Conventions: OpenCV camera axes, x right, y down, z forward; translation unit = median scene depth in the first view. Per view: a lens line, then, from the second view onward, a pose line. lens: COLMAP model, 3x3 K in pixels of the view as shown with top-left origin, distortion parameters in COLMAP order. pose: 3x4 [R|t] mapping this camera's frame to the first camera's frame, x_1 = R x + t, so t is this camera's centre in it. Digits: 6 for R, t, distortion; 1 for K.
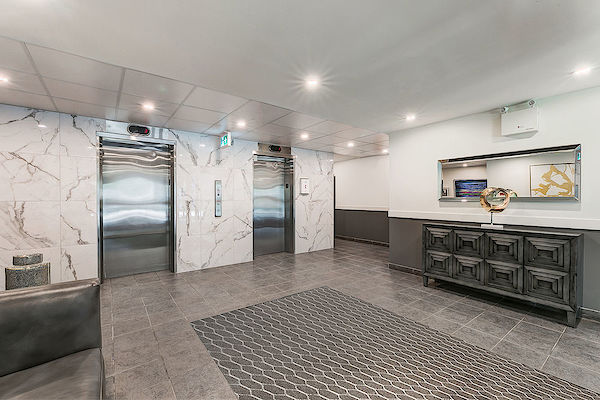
lens RADIAL K [[254.7, 0, 297.0], [0, 254.7, 200.1], [0, 0, 1]] dist [0.000442, 0.000168]
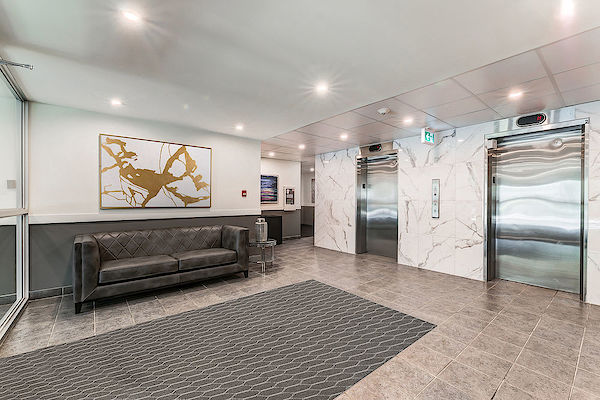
lens RADIAL K [[254.7, 0, 297.0], [0, 254.7, 200.1], [0, 0, 1]] dist [0.000442, 0.000168]
pose [[0.026501, 0.003260, -0.999643, 0.653236], [-0.007750, 0.999965, 0.003055, 0.000361], [0.999619, 0.007666, 0.026525, 0.501315]]
